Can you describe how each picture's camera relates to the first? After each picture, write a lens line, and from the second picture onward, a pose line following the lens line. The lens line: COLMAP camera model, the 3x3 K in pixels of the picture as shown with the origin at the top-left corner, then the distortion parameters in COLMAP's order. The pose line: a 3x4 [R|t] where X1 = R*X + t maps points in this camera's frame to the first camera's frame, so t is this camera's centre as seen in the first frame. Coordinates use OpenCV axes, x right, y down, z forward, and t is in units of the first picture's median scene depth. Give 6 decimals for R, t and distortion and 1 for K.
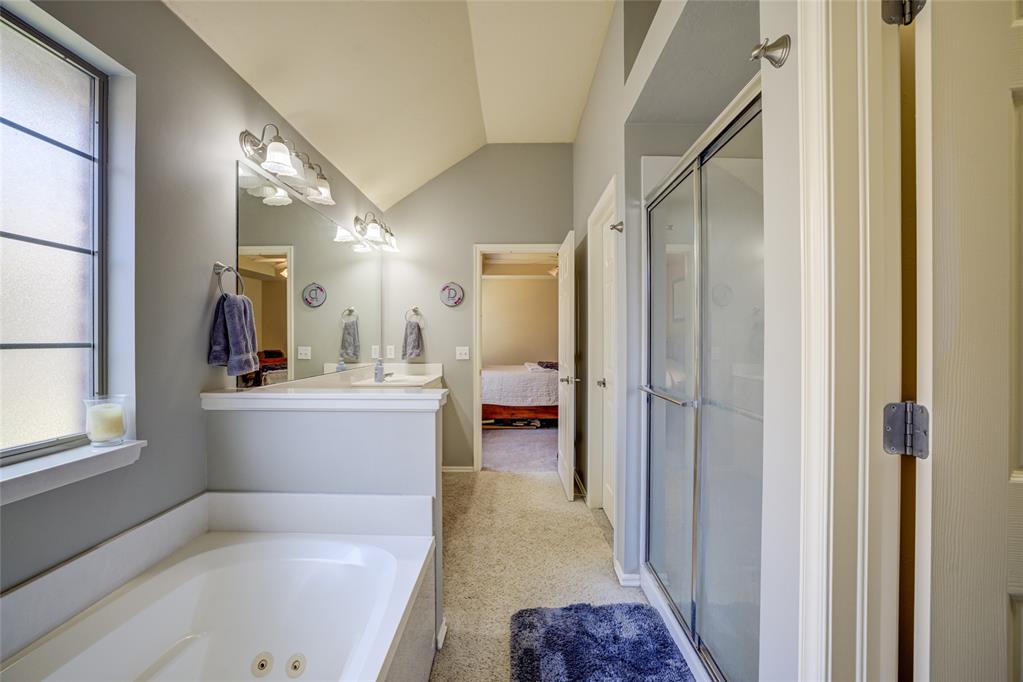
lens RADIAL K [[440.0, 0, 511.9], [0, 440.0, 339.1], [0, 0, 1]] dist [-0.033435, 0.008049]
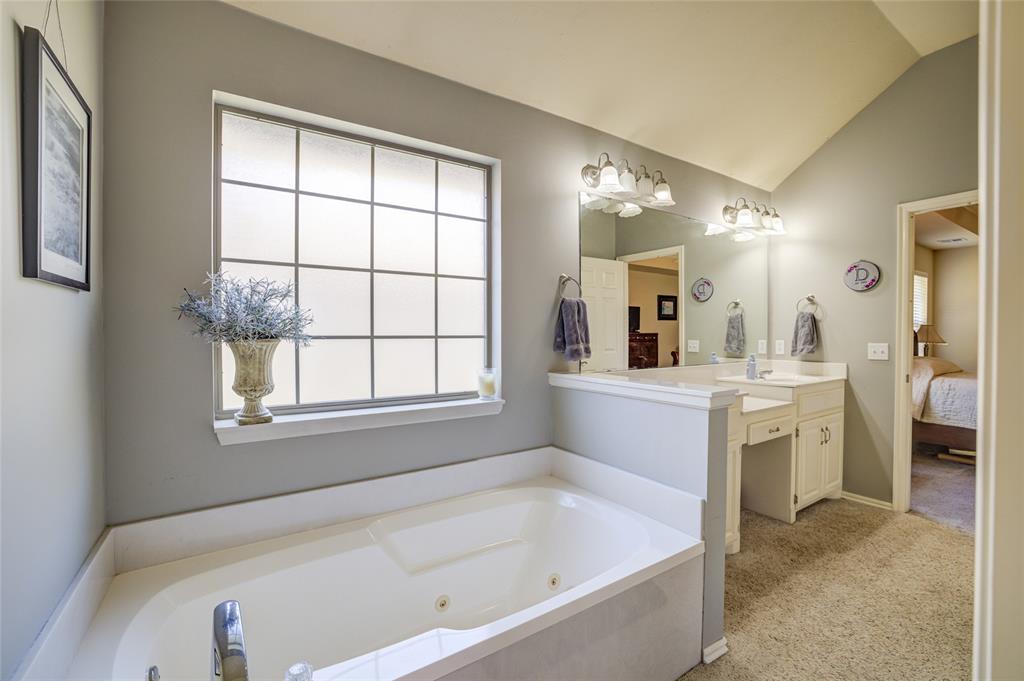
lens RADIAL K [[440.5, 0, 513.2], [0, 440.5, 338.3], [0, 0, 1]] dist [-0.033435, 0.008049]
pose [[0.556365, 0.010636, -0.830870, 0.187267], [-0.000161, 0.999919, 0.012693, -0.000110], [0.830938, -0.006928, 0.556322, 0.070261]]
